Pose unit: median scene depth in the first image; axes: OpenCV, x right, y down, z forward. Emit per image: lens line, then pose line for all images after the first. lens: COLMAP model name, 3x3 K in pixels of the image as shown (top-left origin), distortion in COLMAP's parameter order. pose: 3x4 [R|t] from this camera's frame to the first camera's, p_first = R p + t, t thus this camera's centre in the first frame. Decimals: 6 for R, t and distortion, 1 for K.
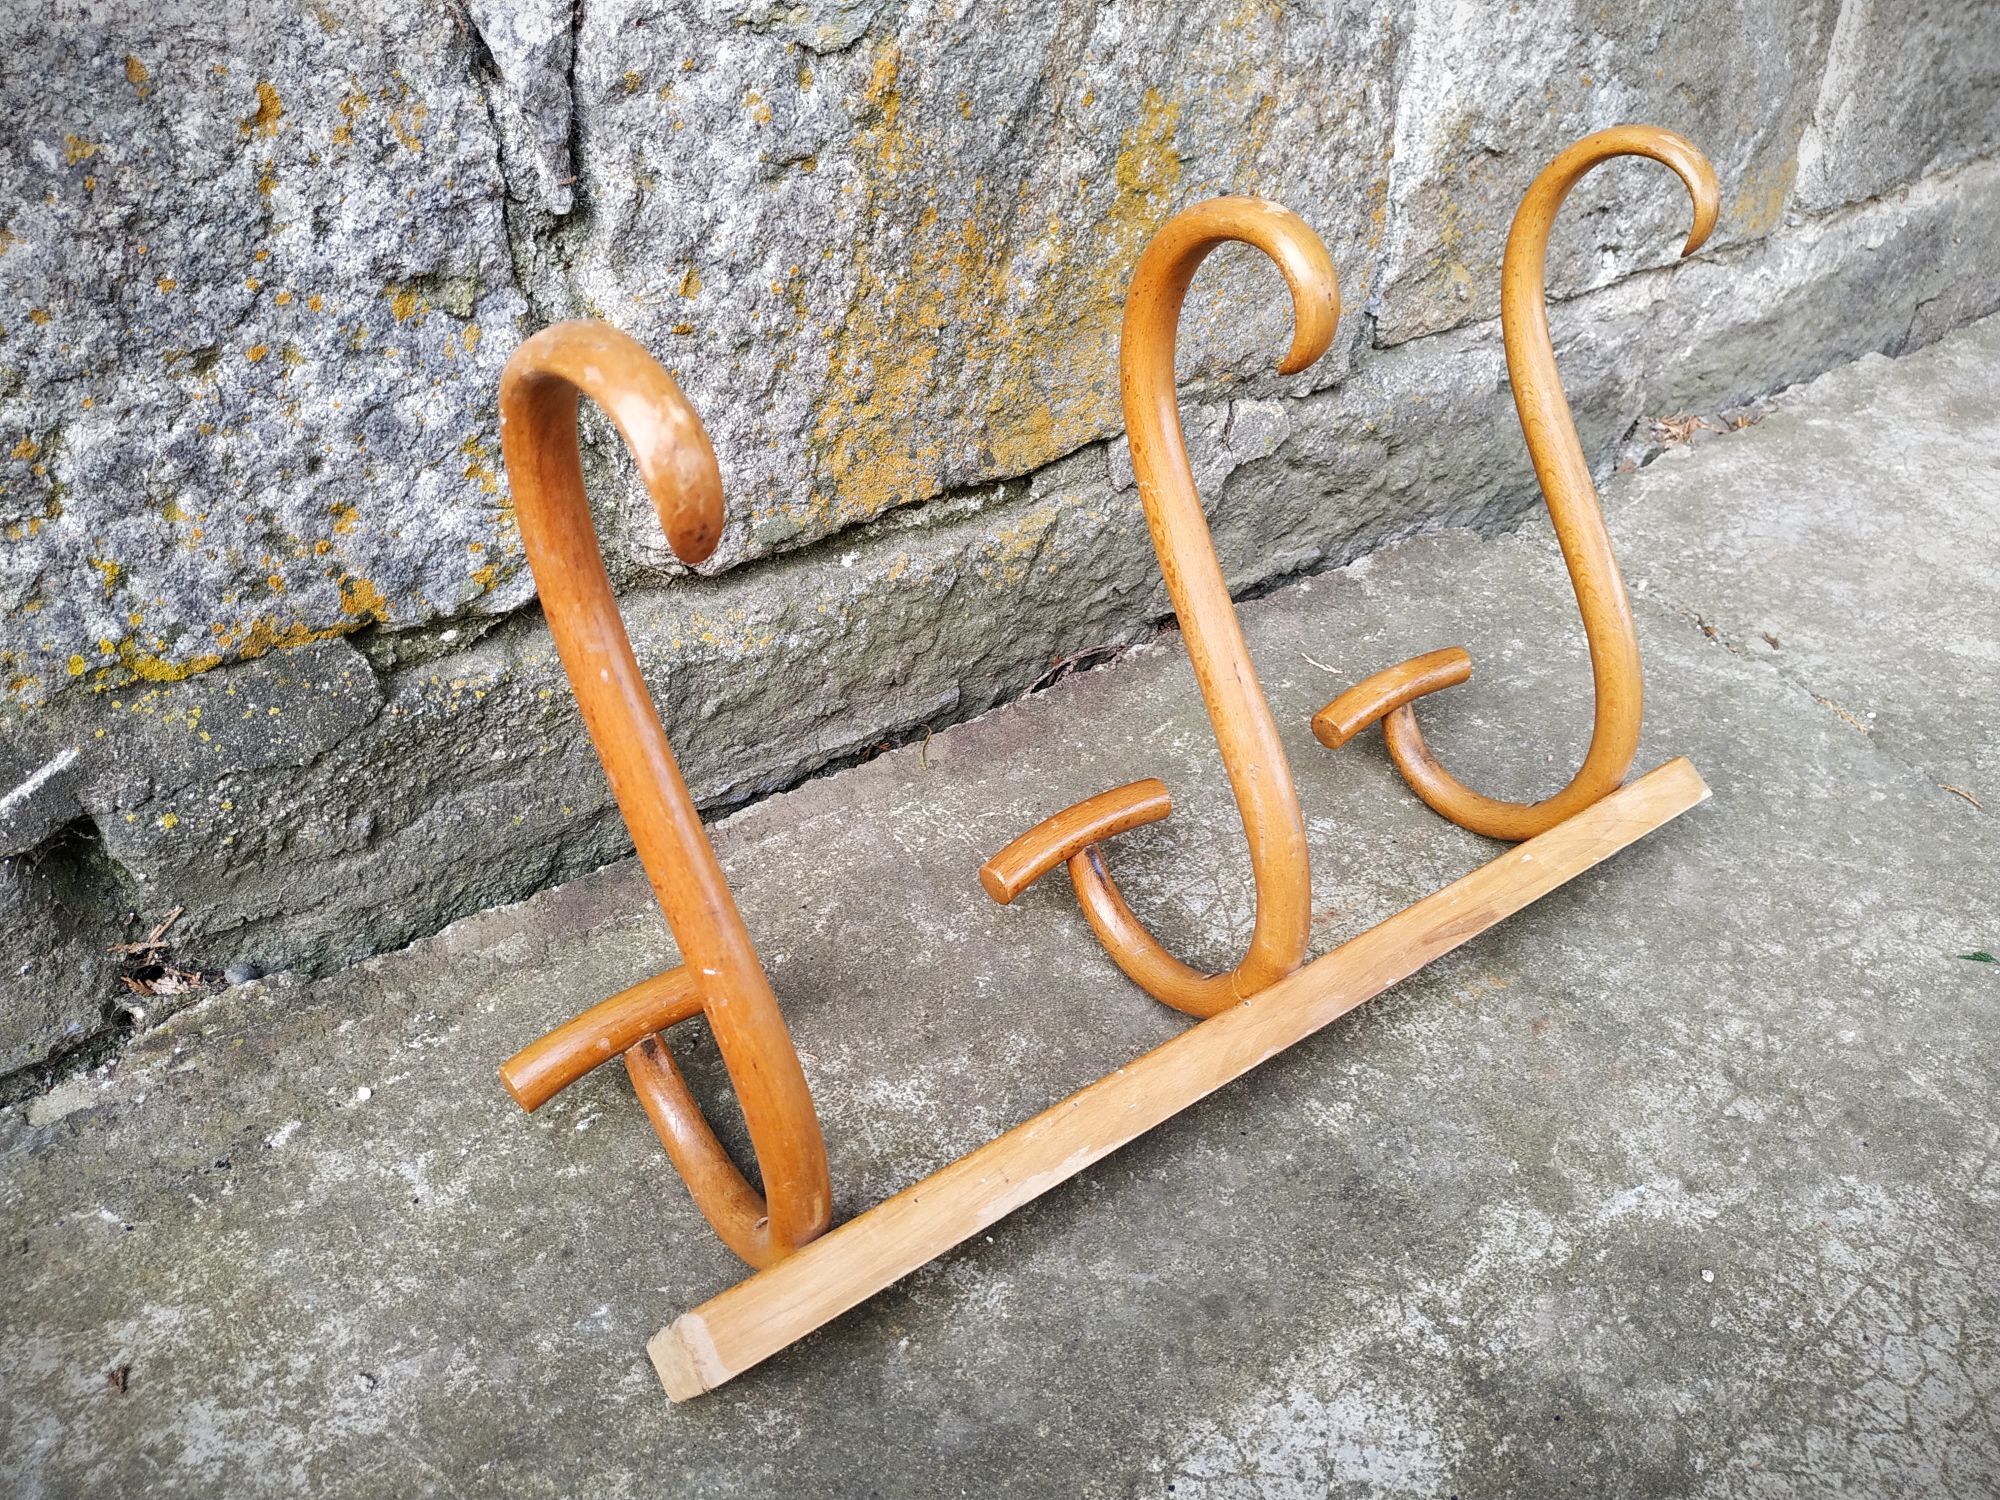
lens RADIAL K [[1467.4, 0, 974.0], [0, 1467.4, 763.2], [0, 0, 1]] dist [-0.011871, -0.018140]
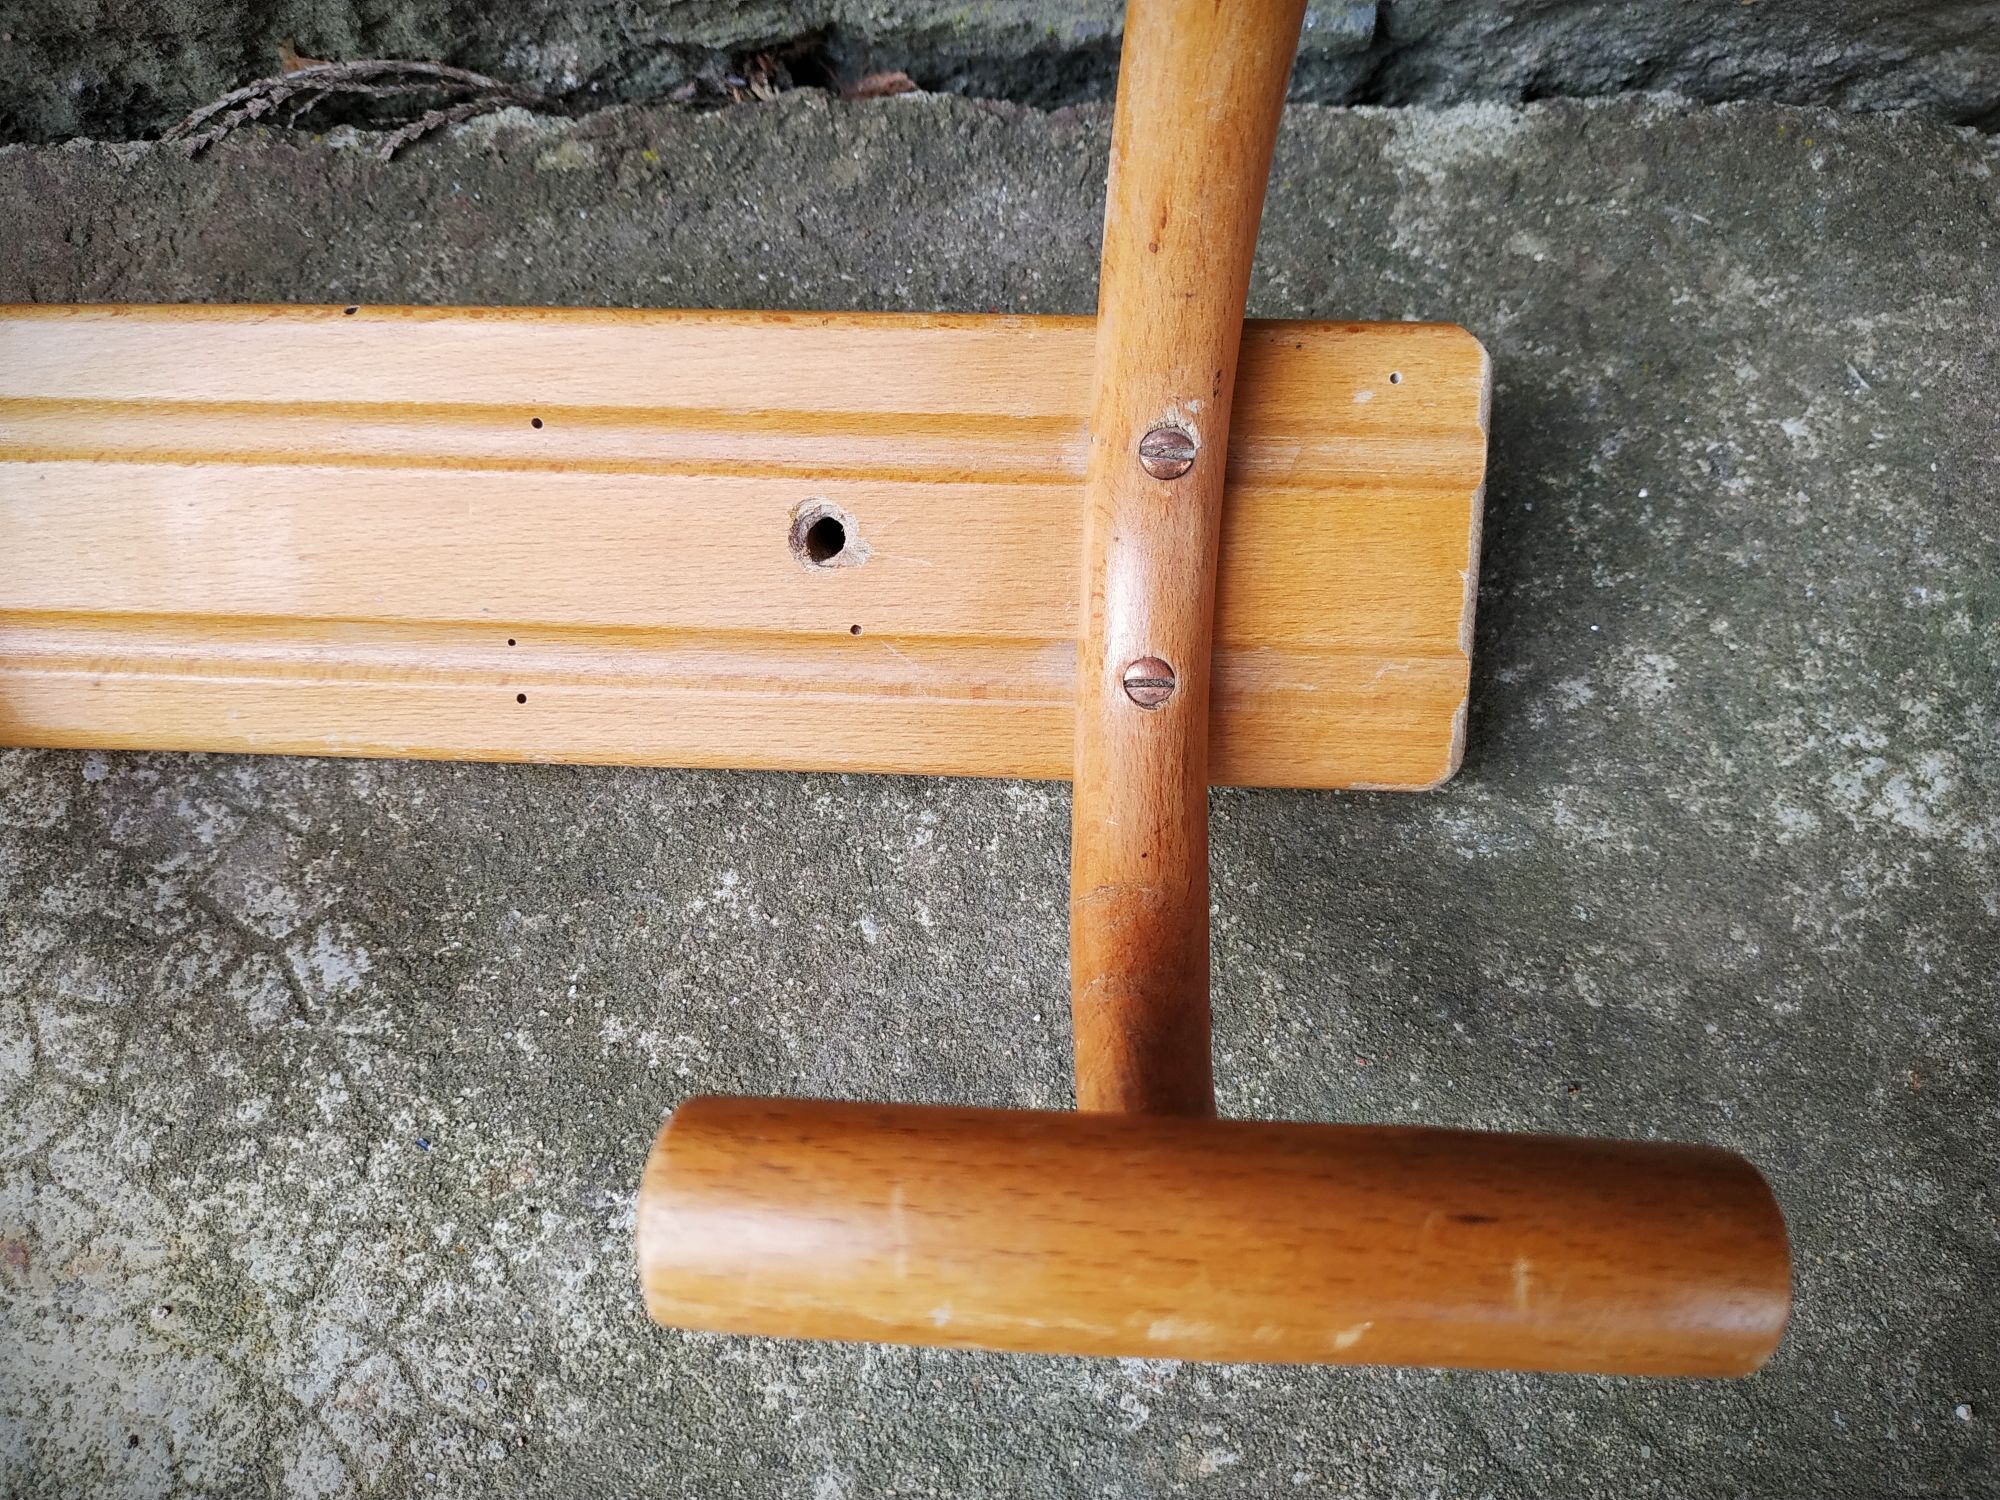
lens RADIAL K [[1467.4, 0, 993.7], [0, 1467.4, 740.4], [0, 0, 1]] dist [-0.011871, -0.018140]
pose [[0.792355, 0.559358, -0.243500, 0.511972], [-0.315591, 0.717411, 0.621066, -0.310765], [0.522088, -0.415258, 0.744973, 1.055669]]
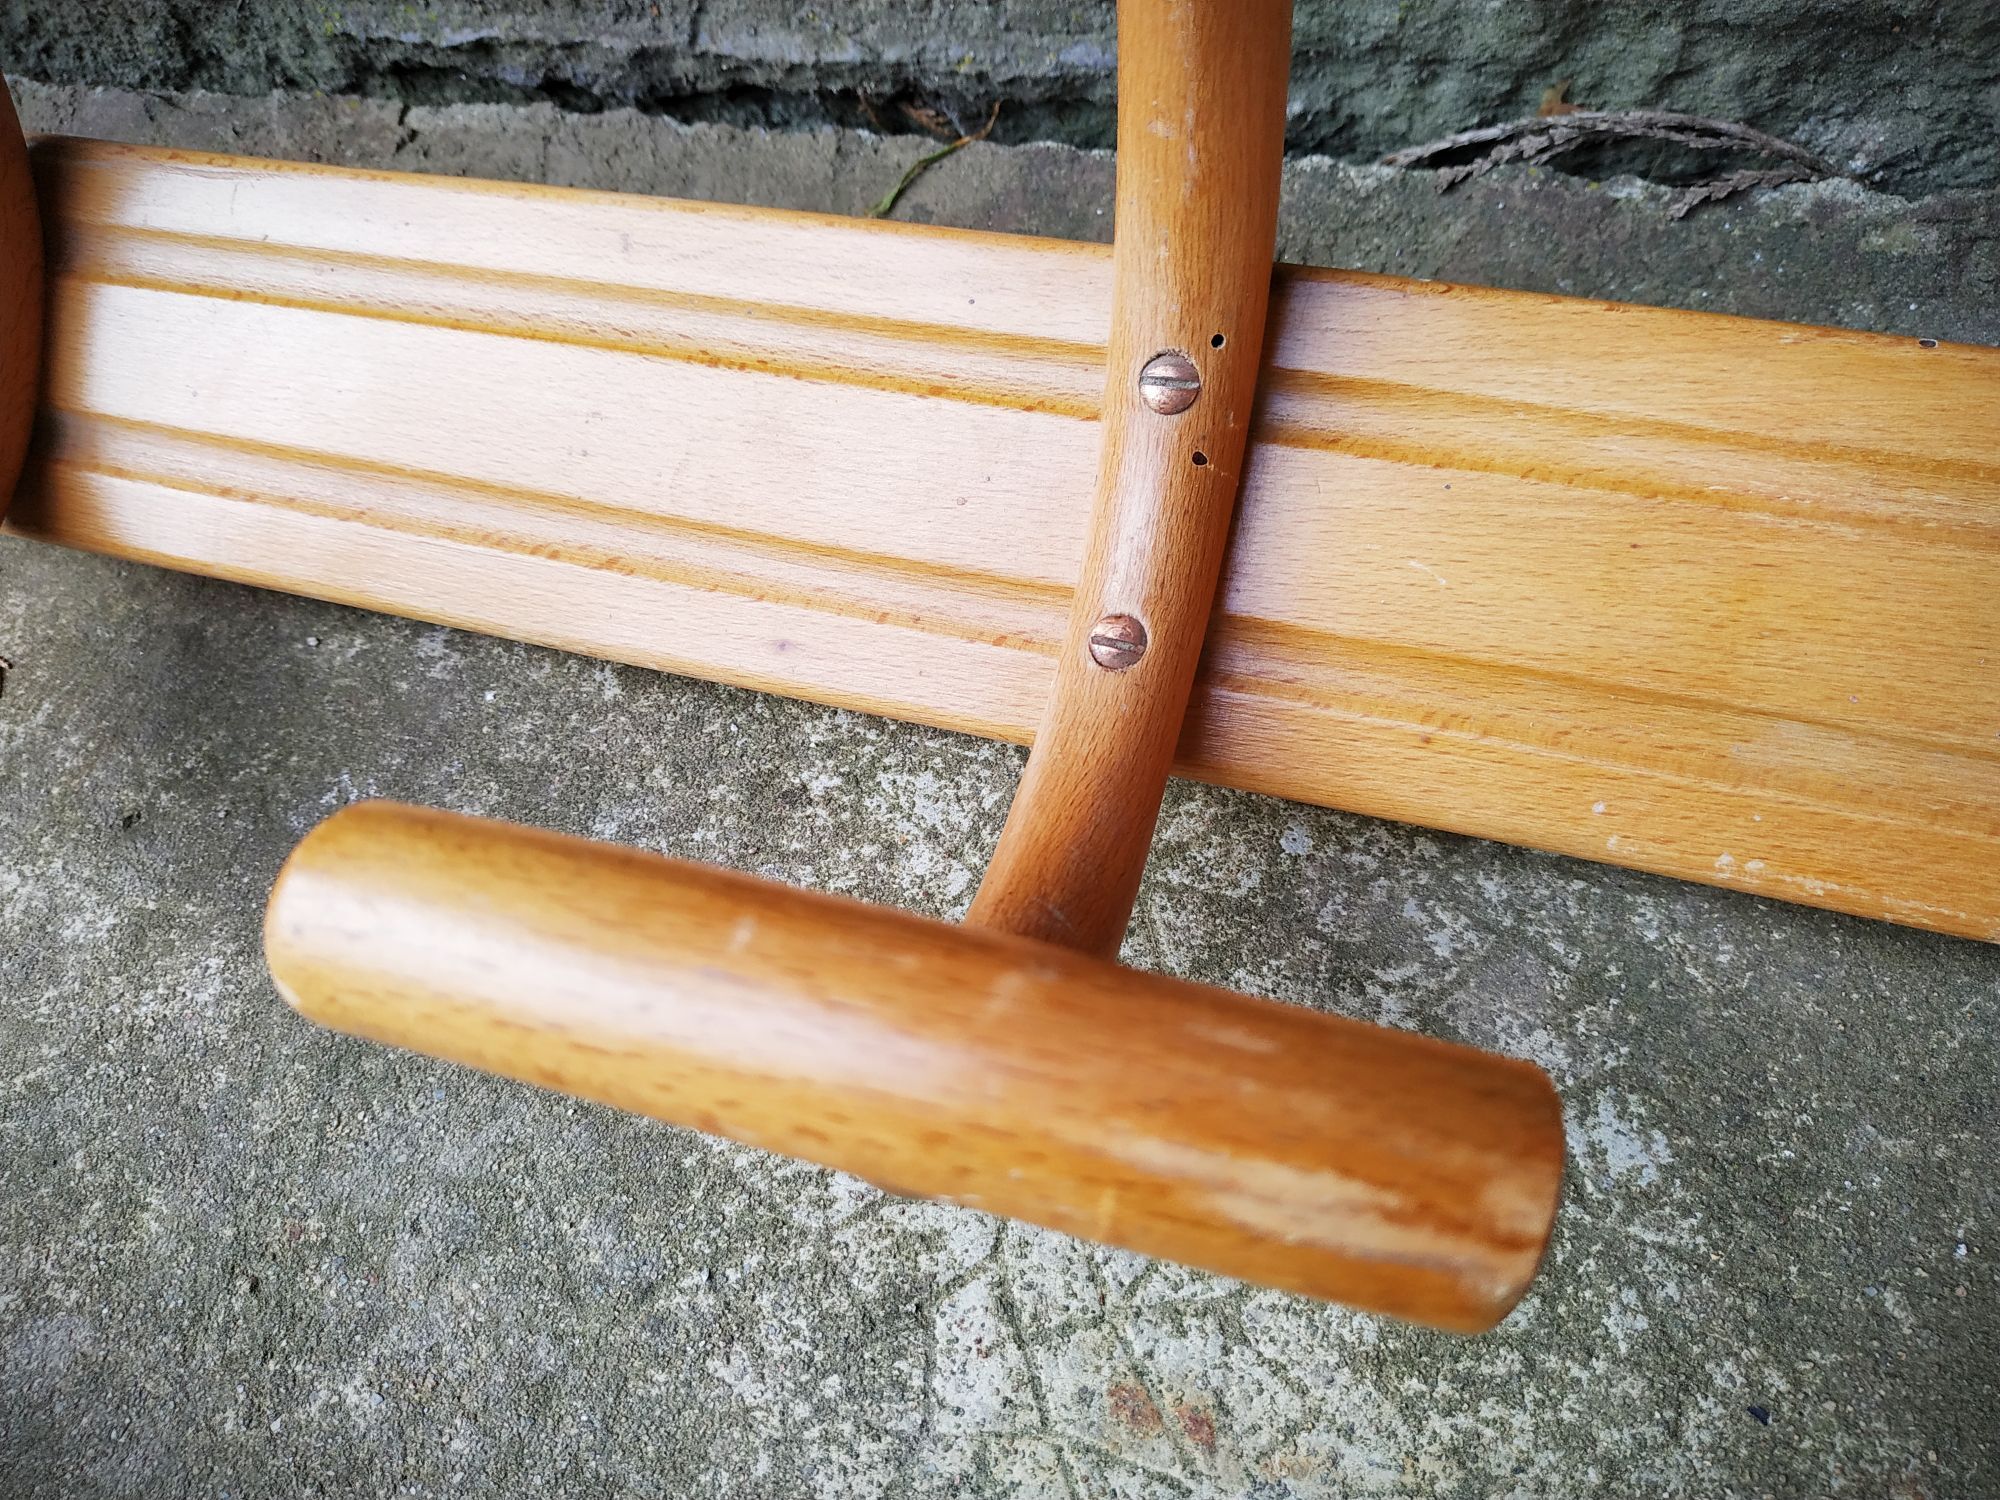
lens RADIAL K [[1467.4, 0, 994.0], [0, 1467.4, 774.6], [0, 0, 1]] dist [-0.011871, -0.018140]
pose [[0.600747, 0.648462, -0.467548, 0.312579], [-0.333269, 0.734744, 0.590833, -0.152462], [0.726660, -0.199121, 0.657507, 0.944110]]
